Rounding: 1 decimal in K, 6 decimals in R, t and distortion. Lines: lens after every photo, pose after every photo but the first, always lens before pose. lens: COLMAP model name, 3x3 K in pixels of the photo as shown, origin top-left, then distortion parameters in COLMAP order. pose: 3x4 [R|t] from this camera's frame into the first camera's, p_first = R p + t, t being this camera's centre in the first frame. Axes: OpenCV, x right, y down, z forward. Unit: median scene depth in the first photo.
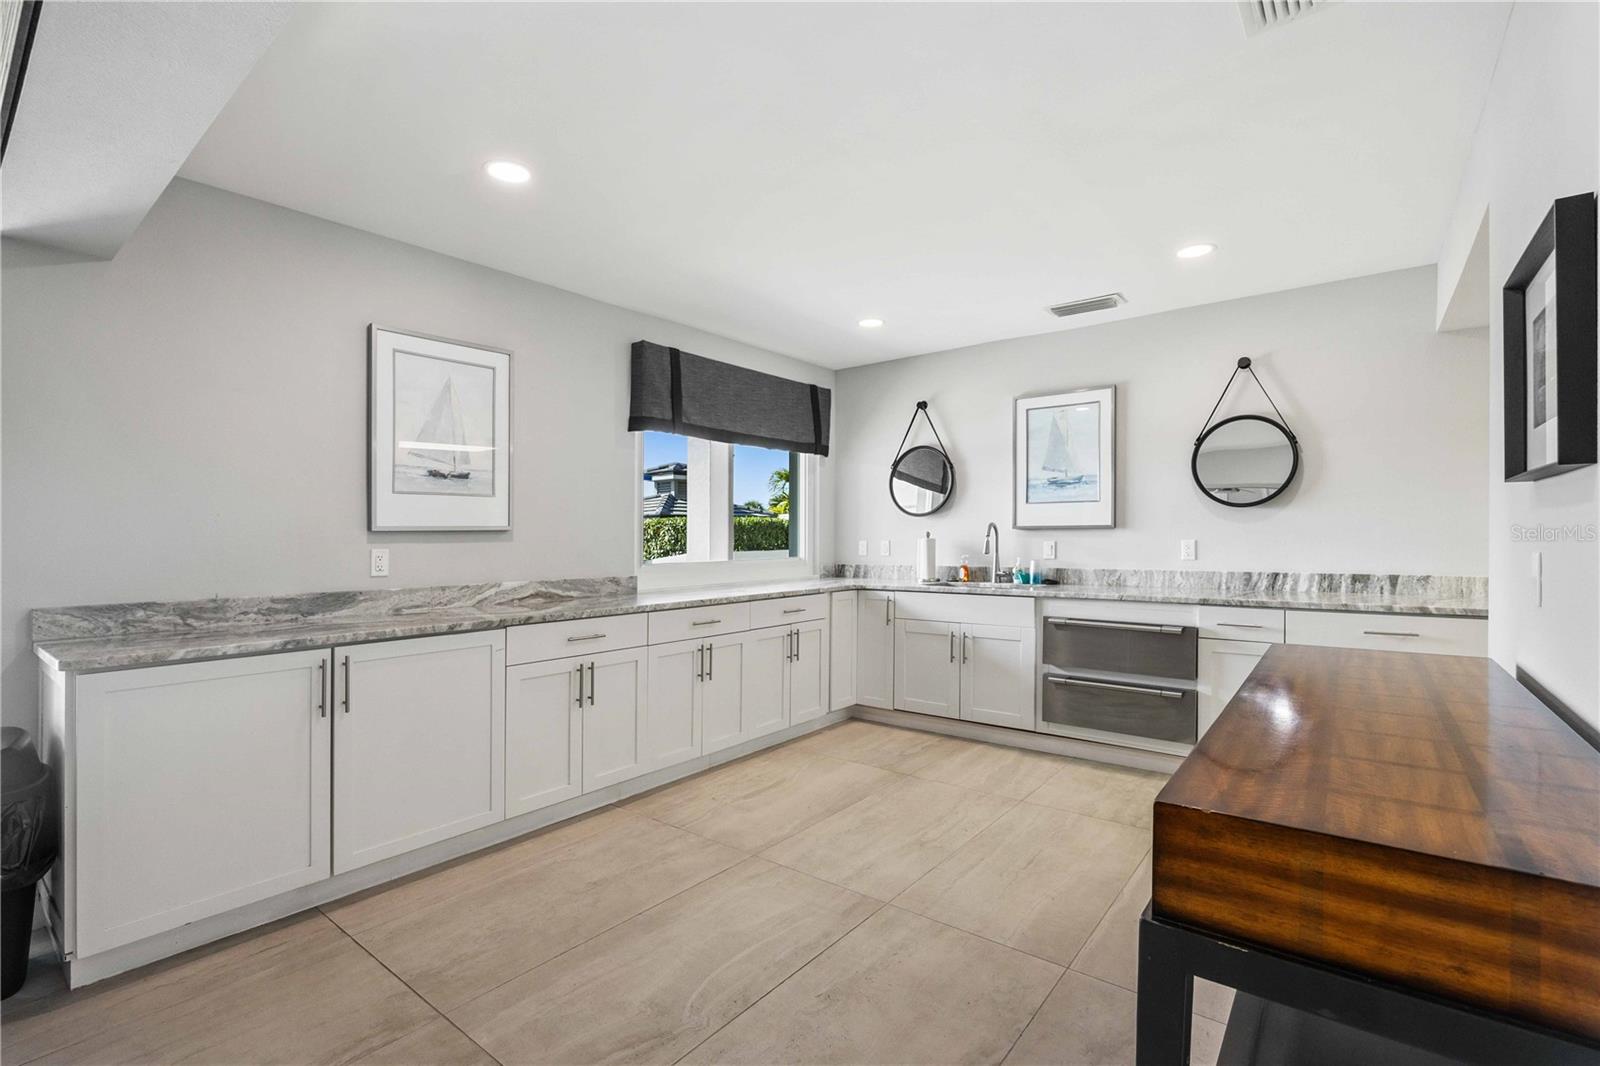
lens RADIAL K [[733.6, 0, 799.7], [0, 733.6, 535.7], [0, 0, 1]] dist [-0.001572, -0.000061]
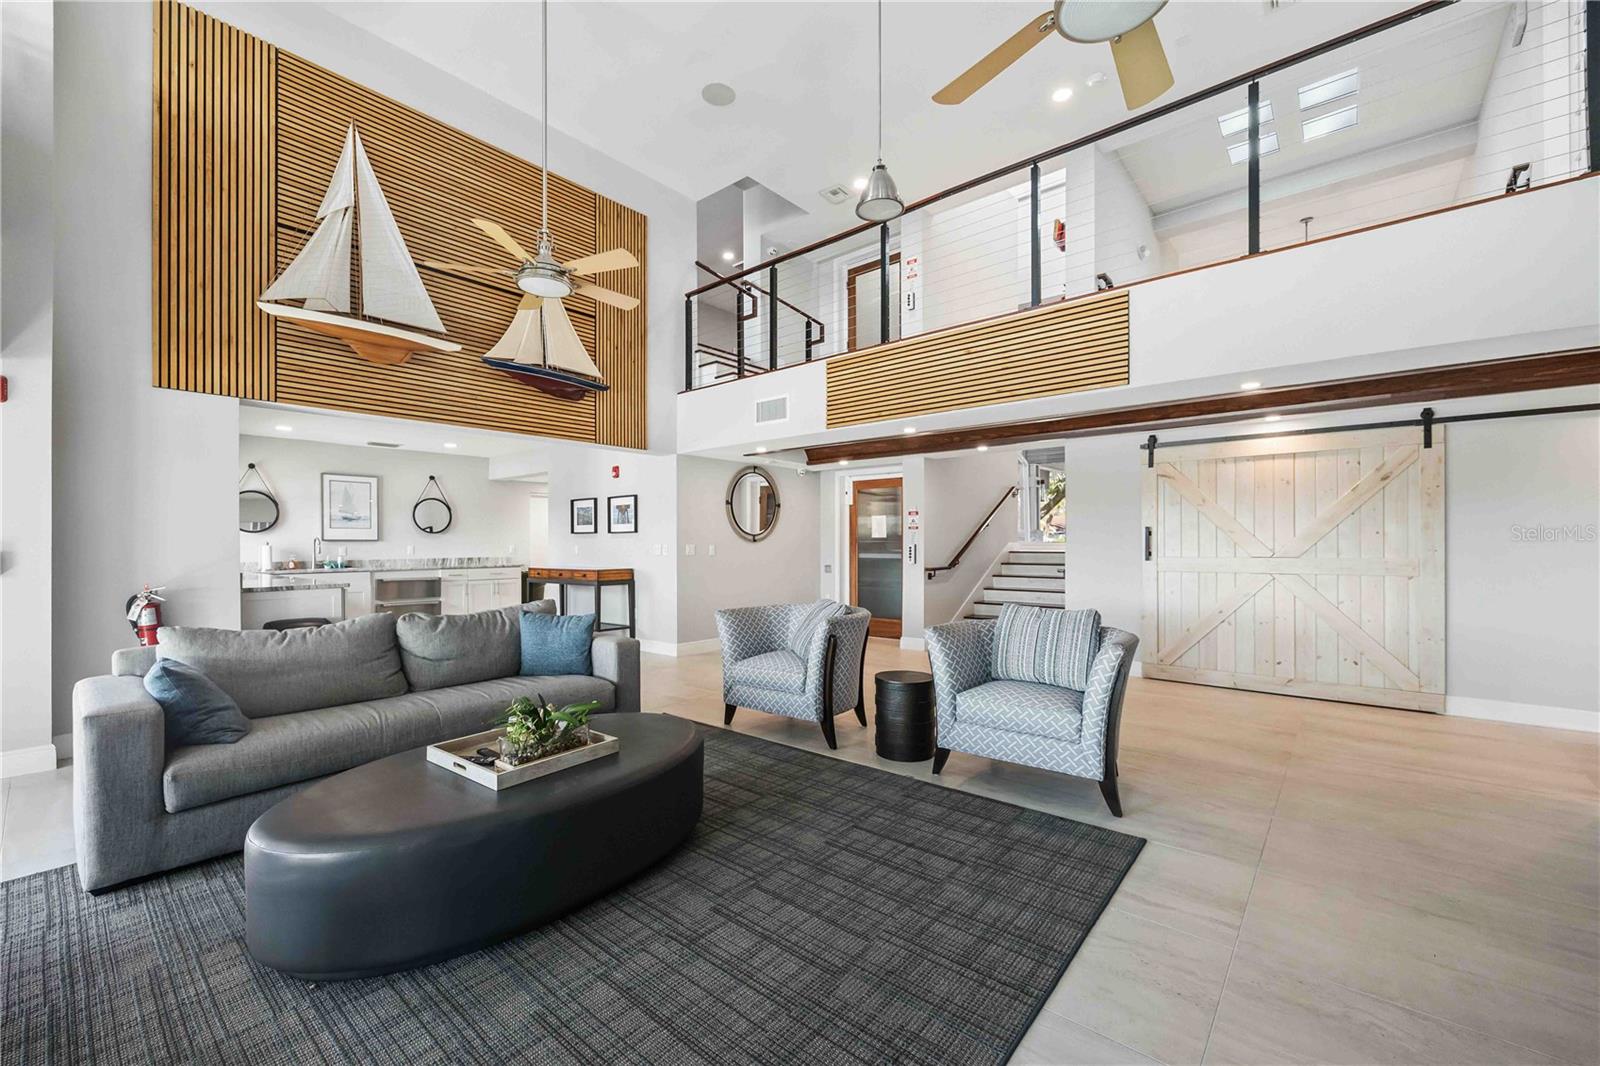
lens RADIAL K [[643.4, 0, 801.3], [0, 643.4, 543.7], [0, 0, 1]] dist [0.000299, 0.000041]
pose [[0.031190, 0.010376, 0.999460, -1.567430], [0.007317, 0.999917, -0.010610, 0.029591], [-0.999487, 0.007644, 0.031111, -0.364360]]
